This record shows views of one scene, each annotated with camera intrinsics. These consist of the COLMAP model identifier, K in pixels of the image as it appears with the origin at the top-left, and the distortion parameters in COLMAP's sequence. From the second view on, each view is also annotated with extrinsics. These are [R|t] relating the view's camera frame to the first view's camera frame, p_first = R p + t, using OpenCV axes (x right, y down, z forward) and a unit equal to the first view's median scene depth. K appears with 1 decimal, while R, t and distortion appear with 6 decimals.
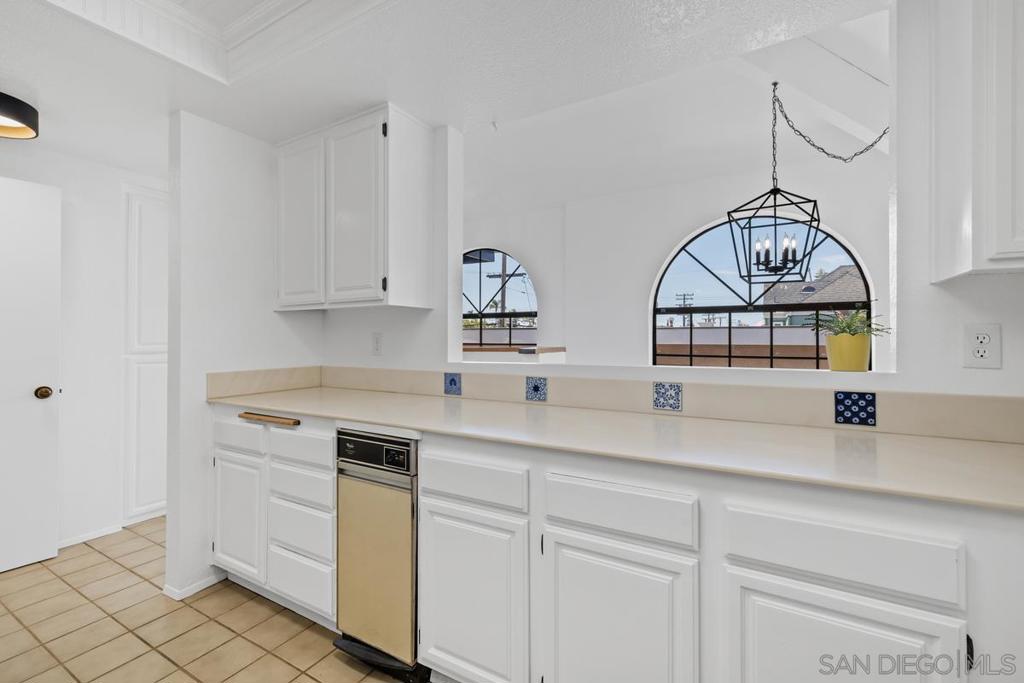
lens RADIAL K [[446.5, 0, 505.4], [0, 446.5, 337.8], [0, 0, 1]] dist [0.006526, -0.001781]
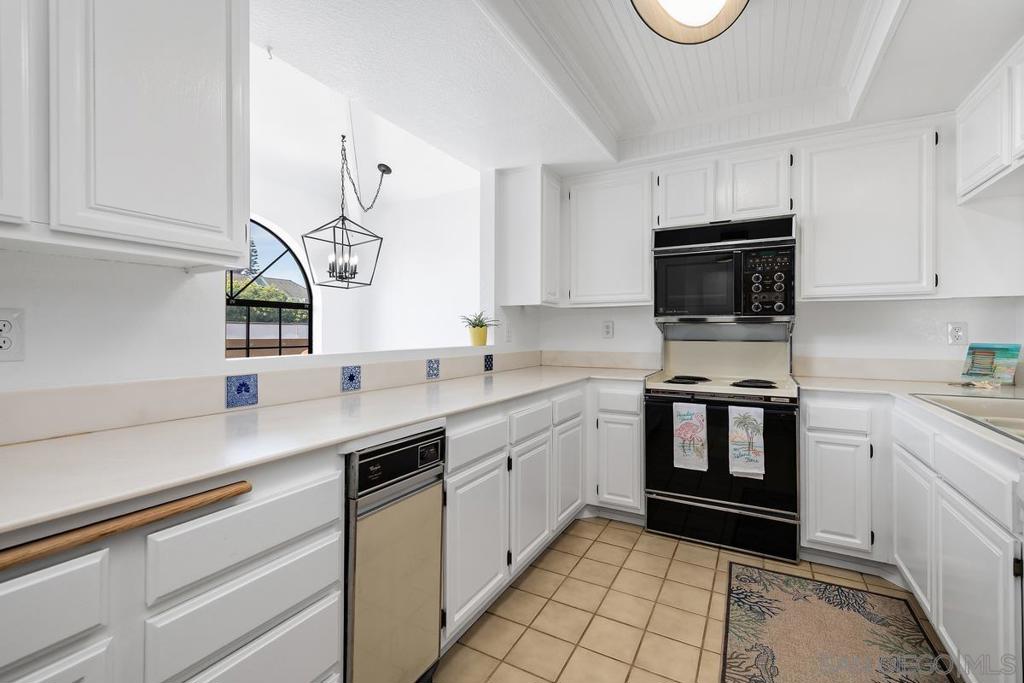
lens RADIAL K [[446.5, 0, 518.5], [0, 446.5, 338.4], [0, 0, 1]] dist [0.006526, -0.001781]
pose [[-0.037718, -0.009073, 0.999247, -0.918233], [0.001185, 0.999958, 0.009124, 0.018603], [-0.999288, 0.001528, -0.037706, 0.667449]]
